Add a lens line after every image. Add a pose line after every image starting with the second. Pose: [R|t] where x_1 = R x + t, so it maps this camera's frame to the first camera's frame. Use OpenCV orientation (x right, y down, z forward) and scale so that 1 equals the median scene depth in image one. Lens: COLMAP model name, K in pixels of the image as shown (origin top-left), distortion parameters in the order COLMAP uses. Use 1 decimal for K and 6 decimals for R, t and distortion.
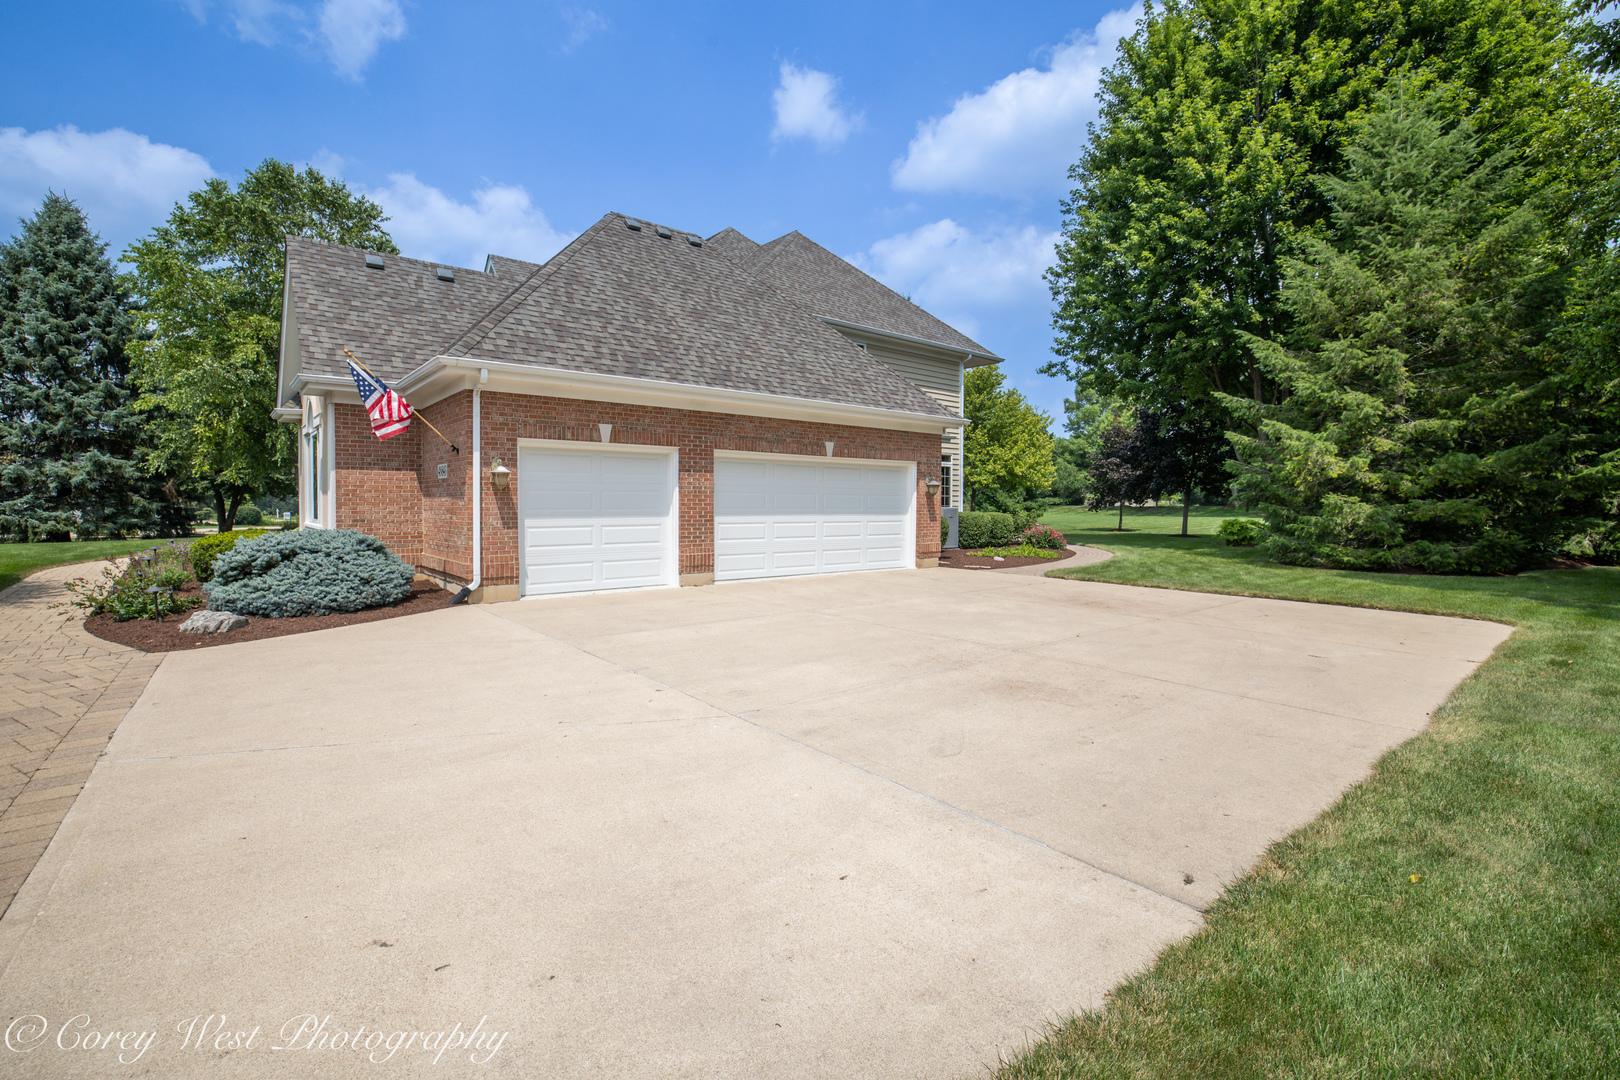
lens RADIAL K [[701.5, 0, 805.7], [0, 701.5, 530.2], [0, 0, 1]] dist [-0.034163, 0.009017]
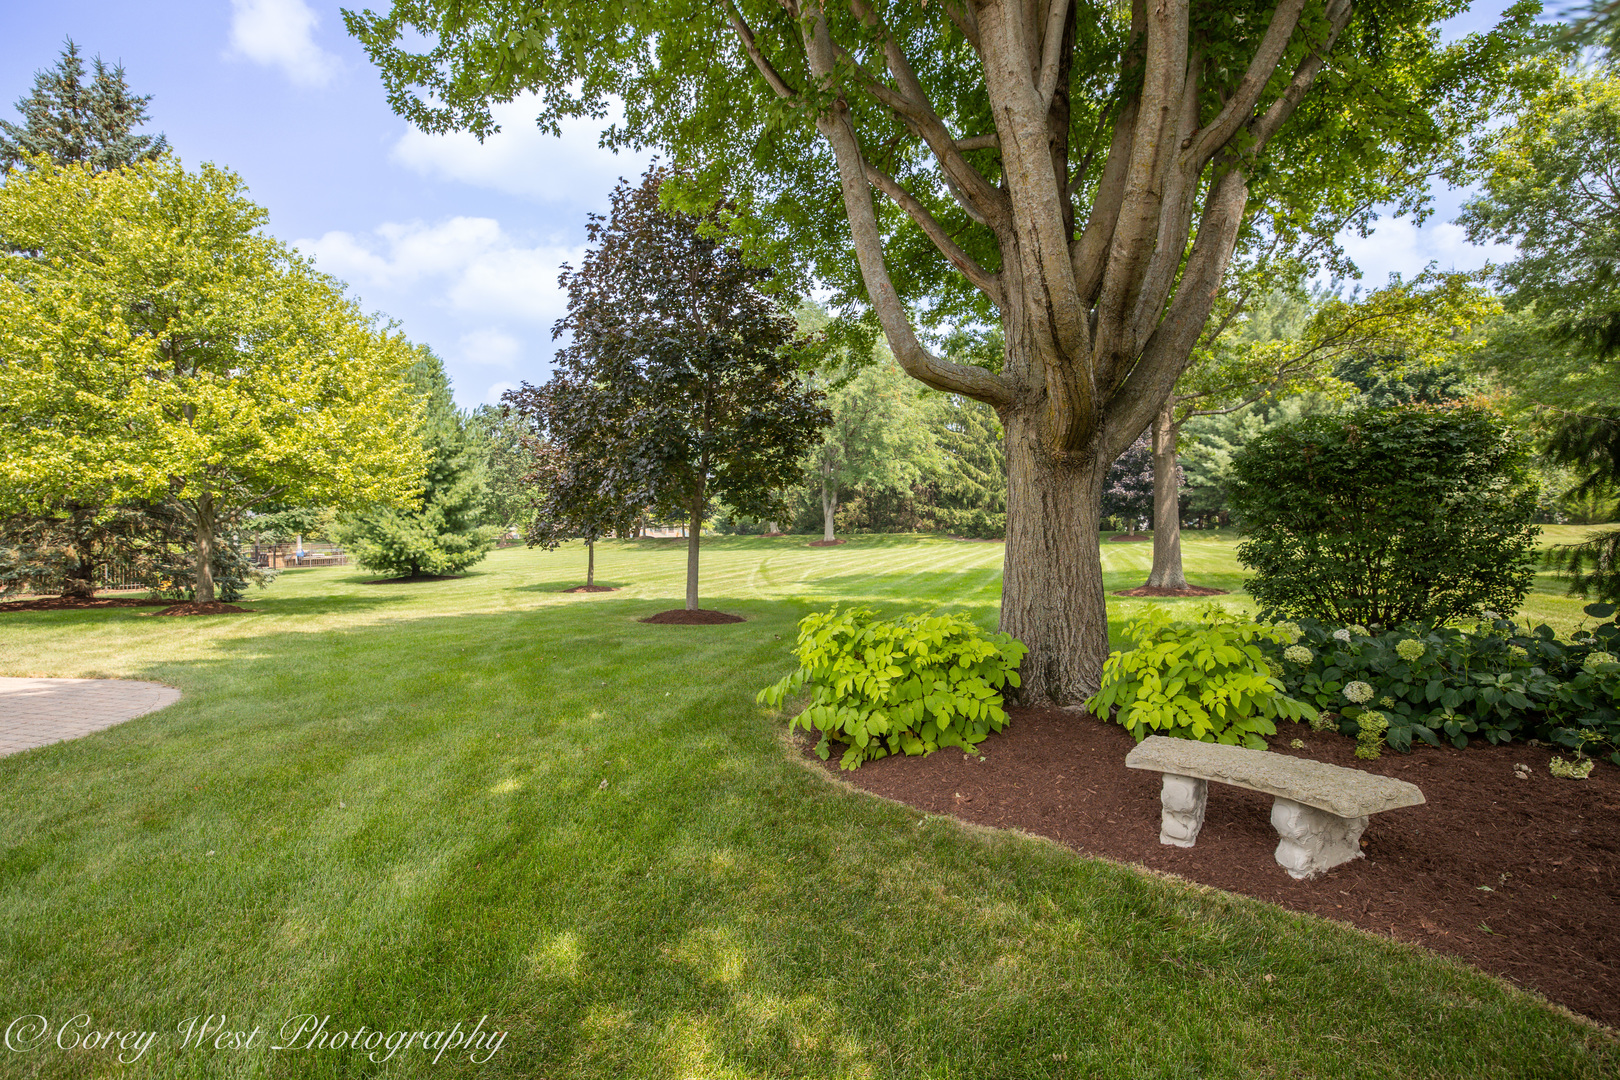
lens RADIAL K [[701.5, 0, 805.7], [0, 701.5, 530.2], [0, 0, 1]] dist [-0.034163, 0.009017]
pose [[0.817230, -0.010696, 0.576213, 0.440528], [0.036390, 0.998790, -0.033070, -0.031065], [-0.575162, 0.047994, 0.816630, 0.759552]]
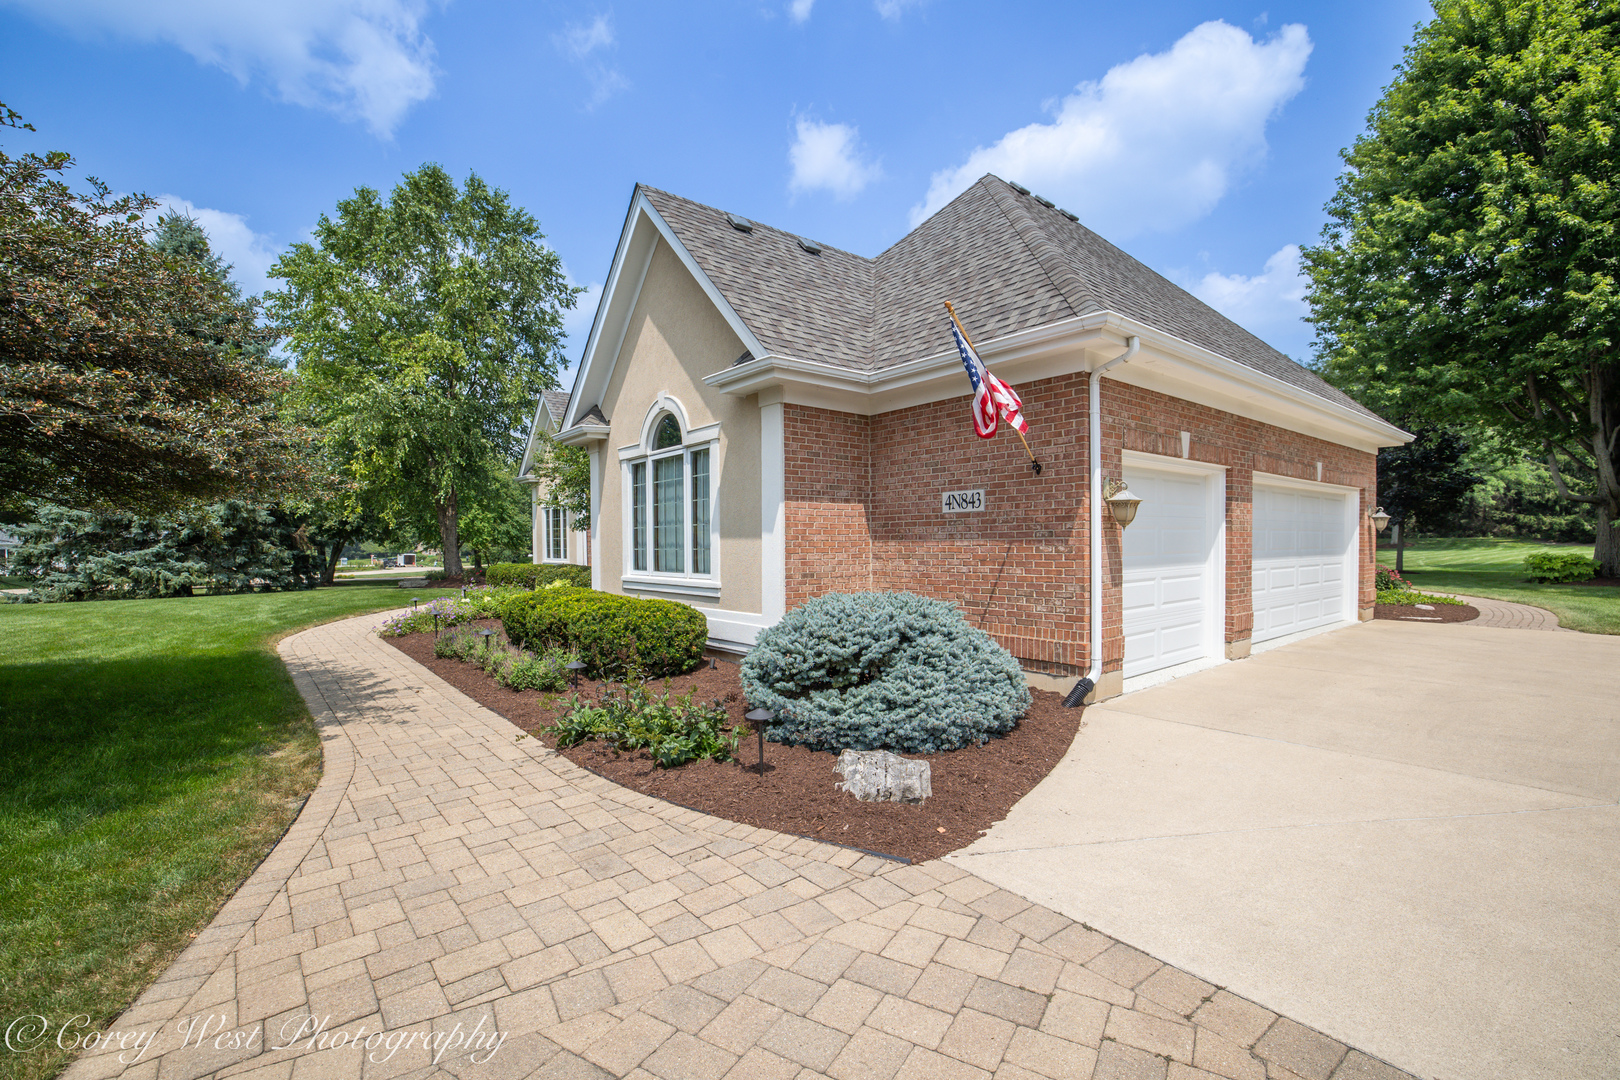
lens RADIAL K [[677.4, 0, 810.4], [0, 677.4, 556.8], [0, 0, 1]] dist [-0.036220, 0.007687]
pose [[0.999918, -0.012723, -0.001081, -0.290370], [0.012703, 0.999781, -0.016659, -0.009354], [0.001293, 0.016644, 0.999861, 0.147662]]
